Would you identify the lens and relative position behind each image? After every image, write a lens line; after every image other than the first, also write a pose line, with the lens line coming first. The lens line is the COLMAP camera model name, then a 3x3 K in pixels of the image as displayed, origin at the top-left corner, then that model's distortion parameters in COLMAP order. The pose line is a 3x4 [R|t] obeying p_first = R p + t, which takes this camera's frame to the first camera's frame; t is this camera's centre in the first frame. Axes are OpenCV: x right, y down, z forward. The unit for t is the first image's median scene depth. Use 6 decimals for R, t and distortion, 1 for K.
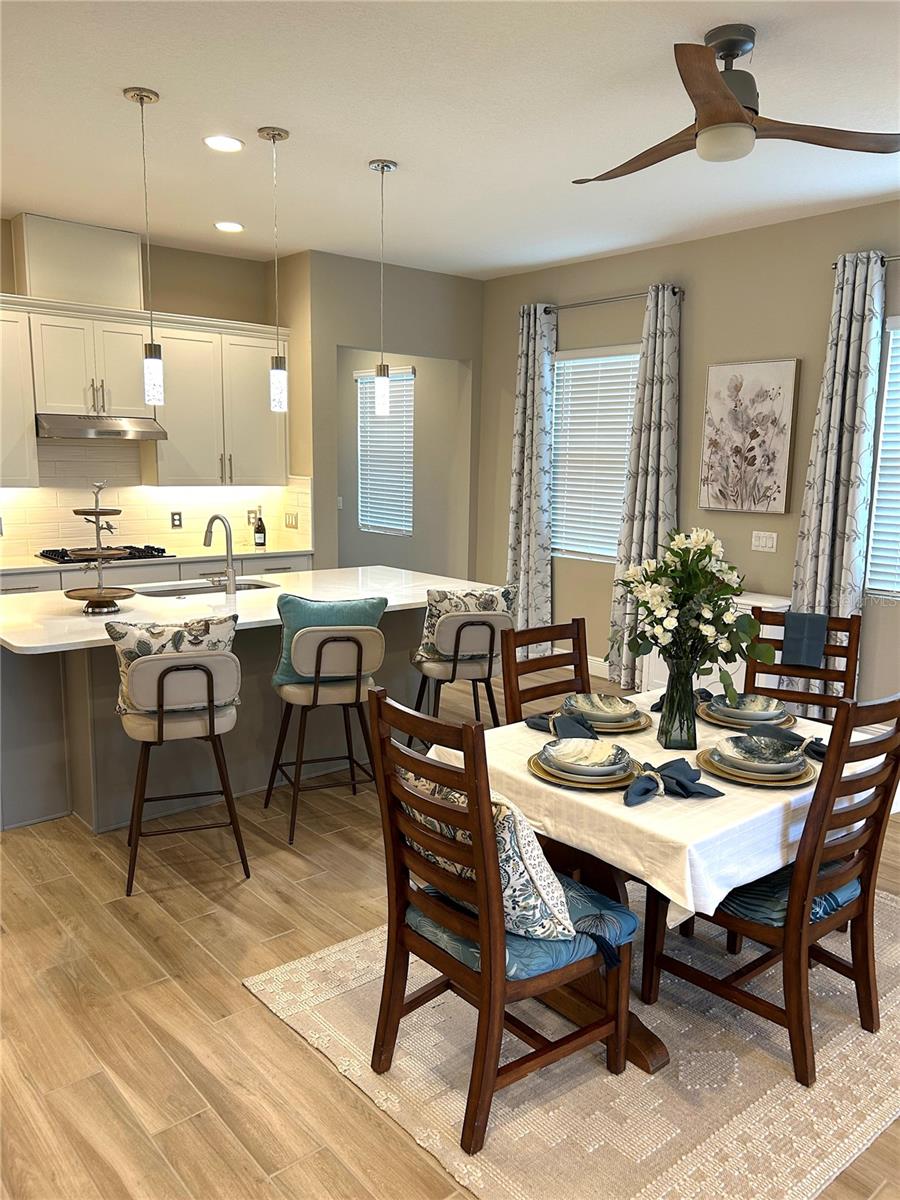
lens RADIAL K [[889.9, 0, 455.5], [0, 889.9, 624.6], [0, 0, 1]] dist [0.040092, -0.045962]
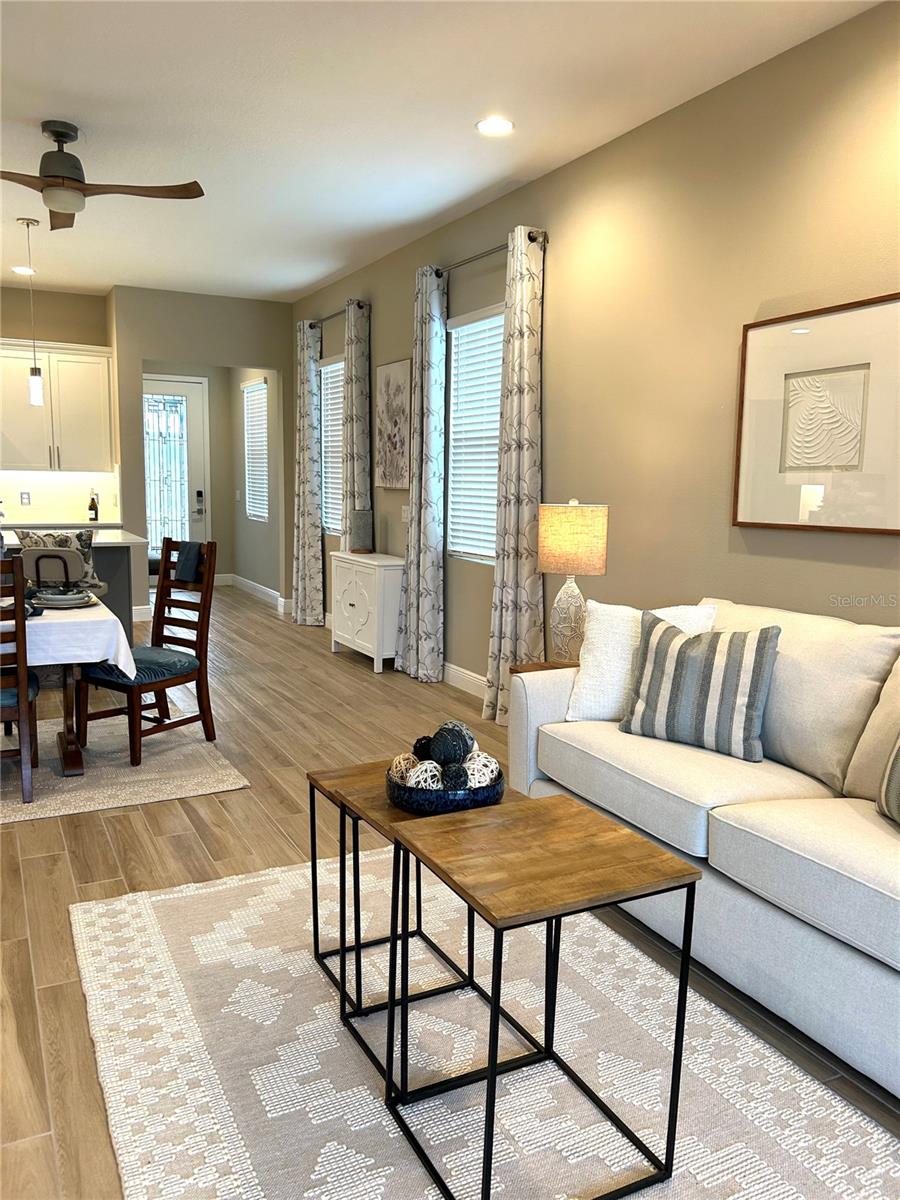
lens RADIAL K [[899.1, 0, 447.5], [0, 899.1, 614.2], [0, 0, 1]] dist [0.051050, -0.063711]
pose [[0.973864, 0.033887, -0.224589, 0.653633], [-0.042614, 0.998509, -0.034121, 0.076144], [0.223098, 0.042800, 0.973856, -0.133560]]
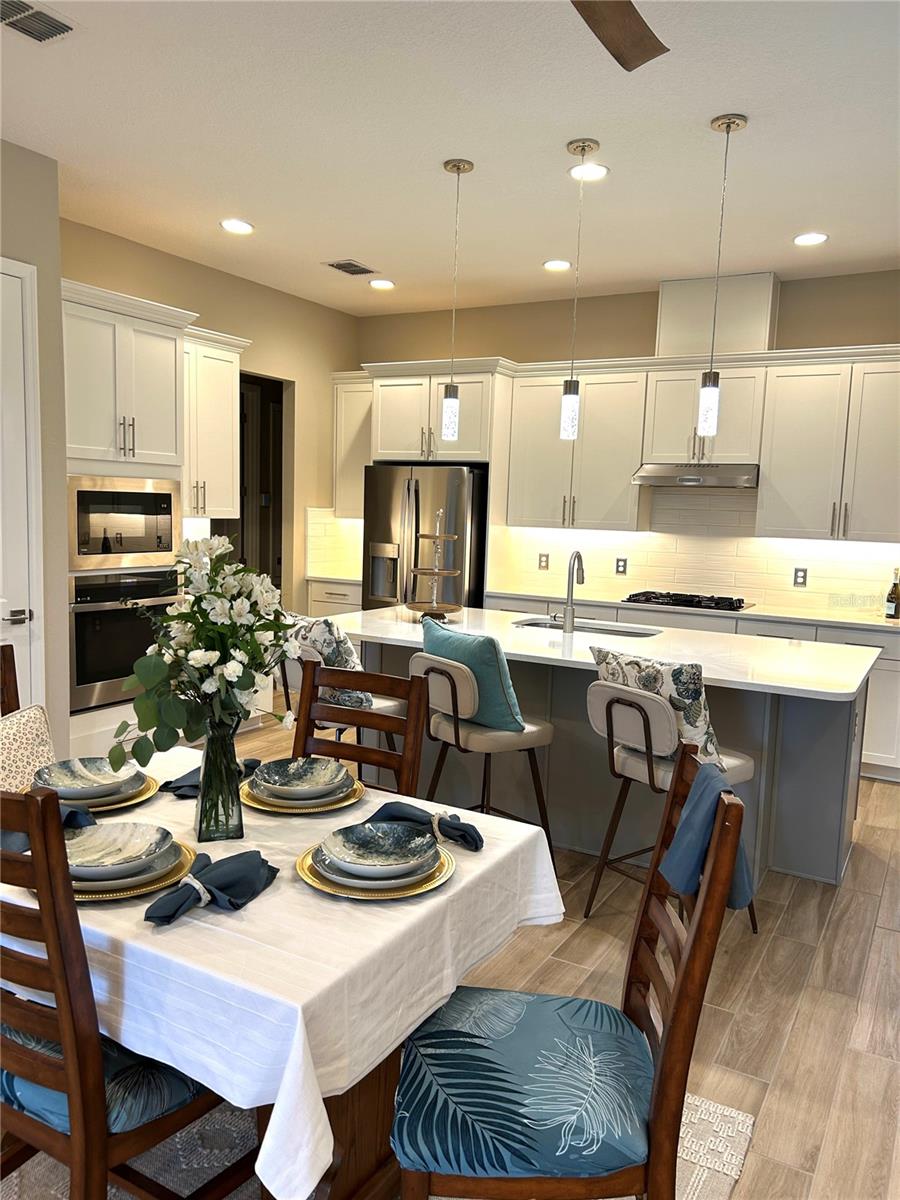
lens RADIAL K [[899.1, 0, 447.5], [0, 899.1, 614.2], [0, 0, 1]] dist [0.051050, -0.063711]
pose [[0.338904, 0.107272, -0.934686, 0.473847], [-0.203176, 0.978380, 0.038618, -0.051257], [0.918621, 0.176818, 0.353372, 0.422112]]
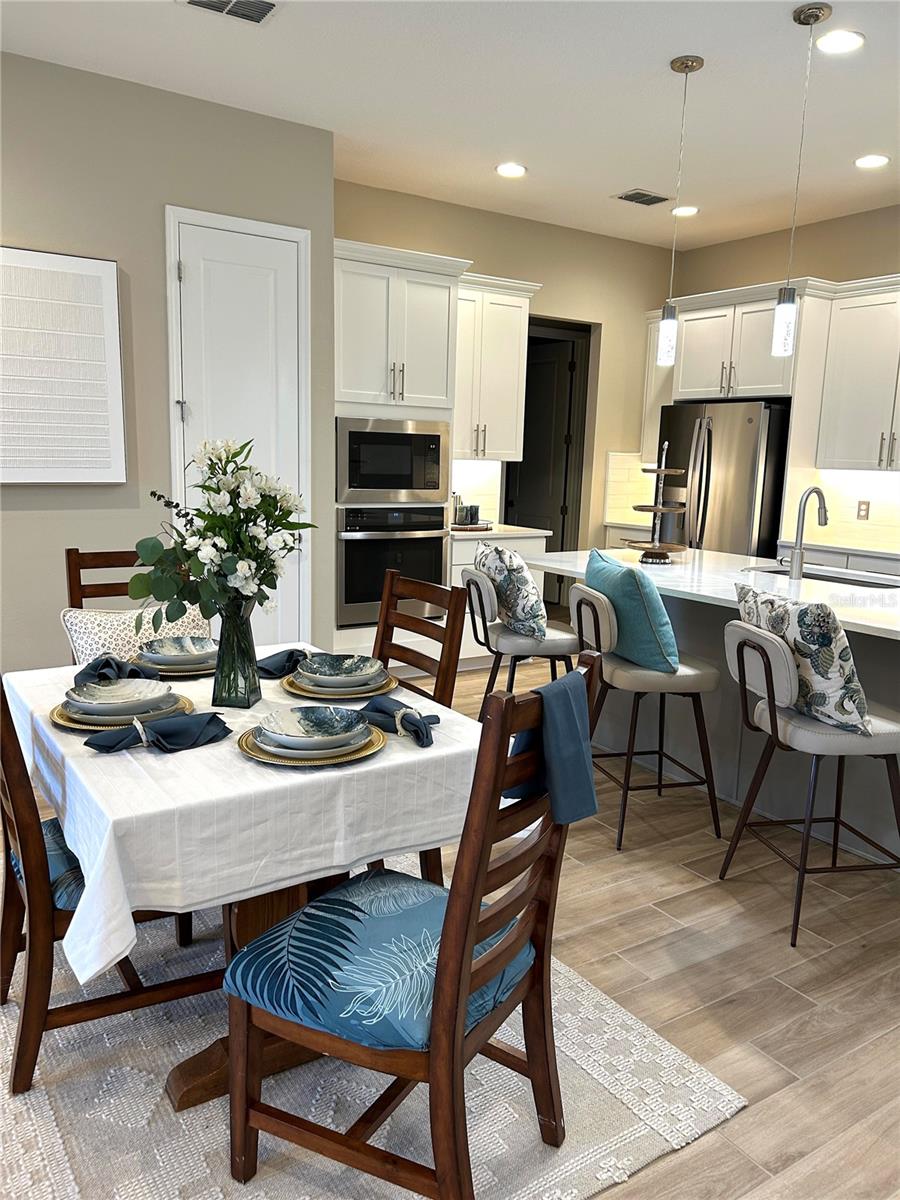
lens RADIAL K [[899.1, 0, 447.5], [0, 899.1, 614.2], [0, 0, 1]] dist [0.051050, -0.063711]
pose [[-0.121716, 0.154022, -0.980542, 0.500922], [-0.216197, 0.960054, 0.177640, -0.066345], [0.968733, 0.233612, -0.083555, 0.597155]]
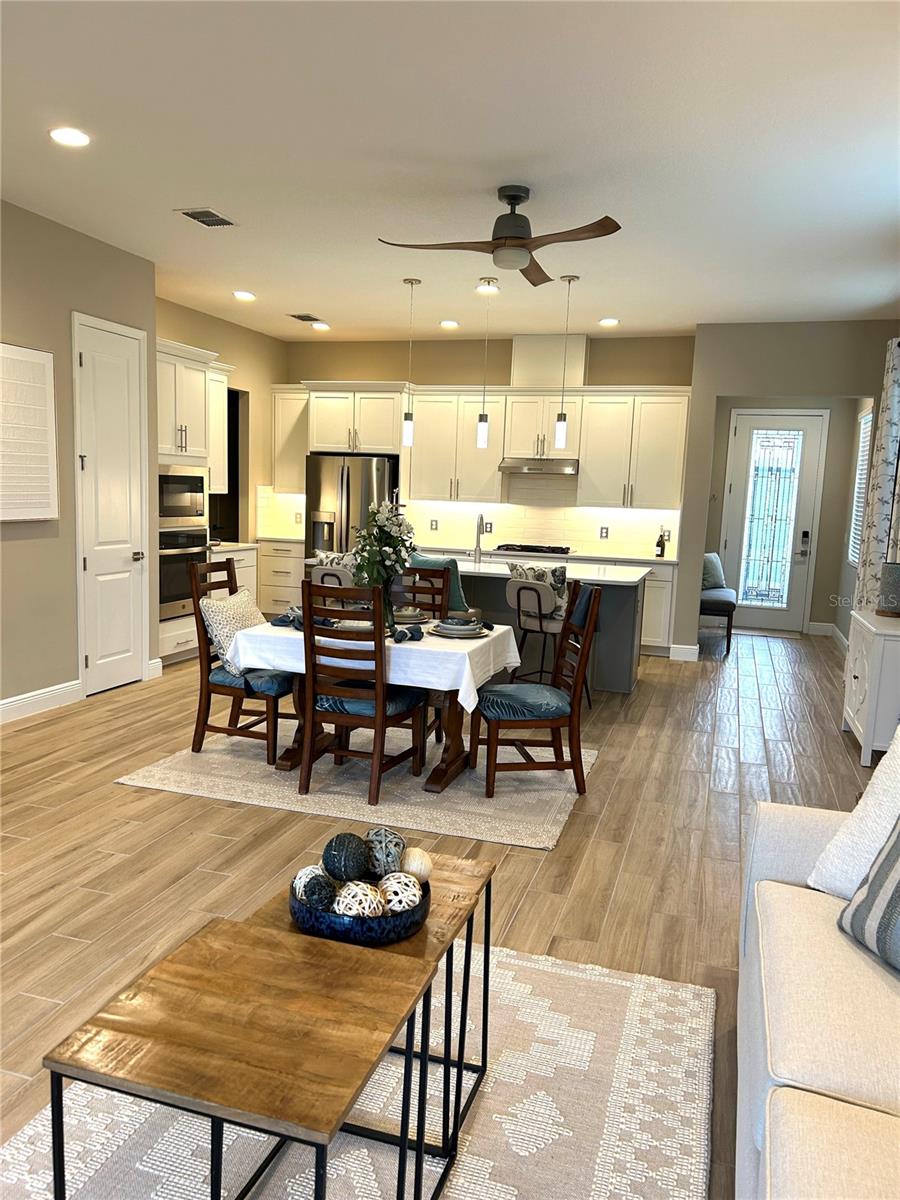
lens RADIAL K [[899.1, 0, 447.5], [0, 899.1, 614.2], [0, 0, 1]] dist [0.051050, -0.063711]
pose [[0.529805, 0.119401, -0.839673, 0.844840], [-0.185733, 0.982343, 0.022497, 0.022636], [0.827532, 0.144036, 0.542627, 0.079083]]
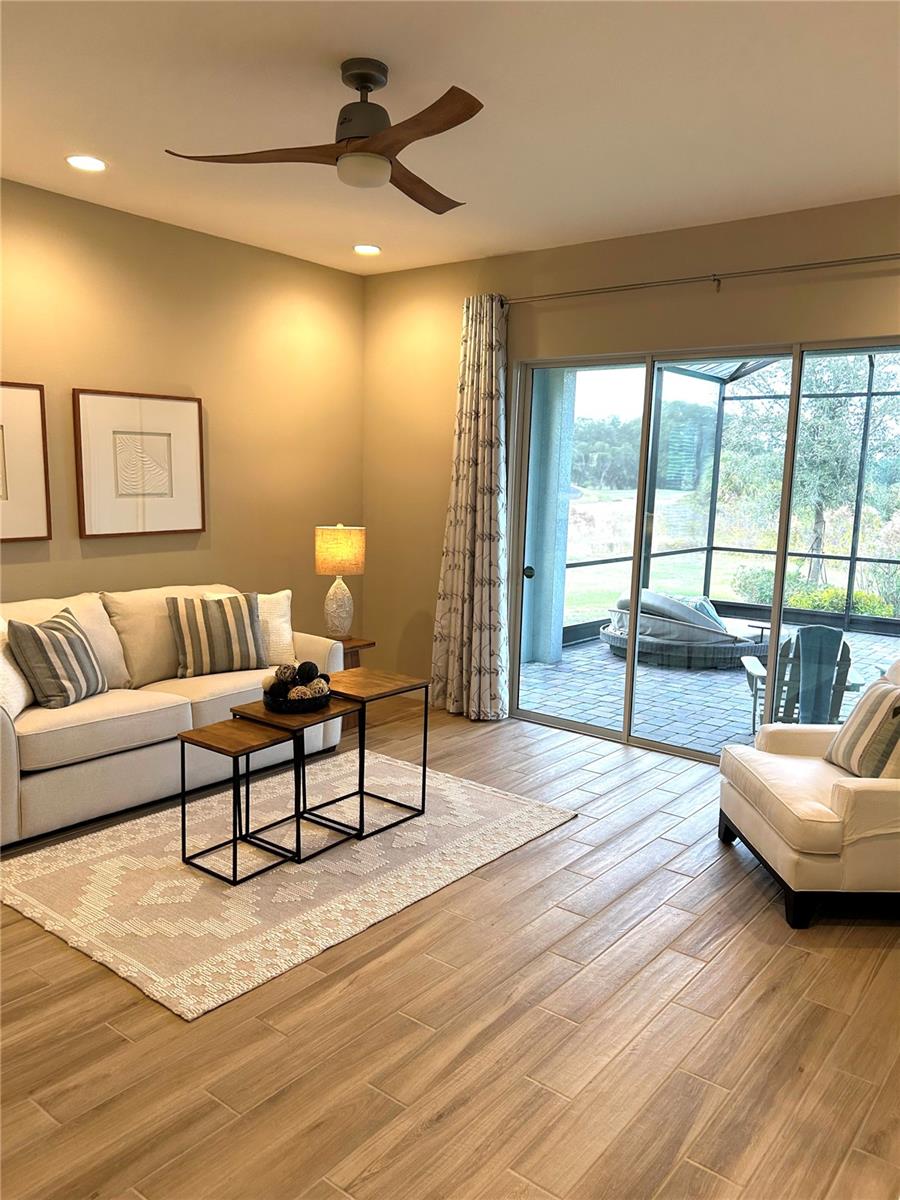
lens RADIAL K [[899.1, 0, 447.5], [0, 899.1, 614.2], [0, 0, 1]] dist [0.051050, -0.063711]
pose [[-0.186677, -0.175814, 0.966561, -0.107996], [0.153700, 0.966514, 0.205490, -0.048821], [-0.970324, 0.186921, -0.153404, 0.225935]]
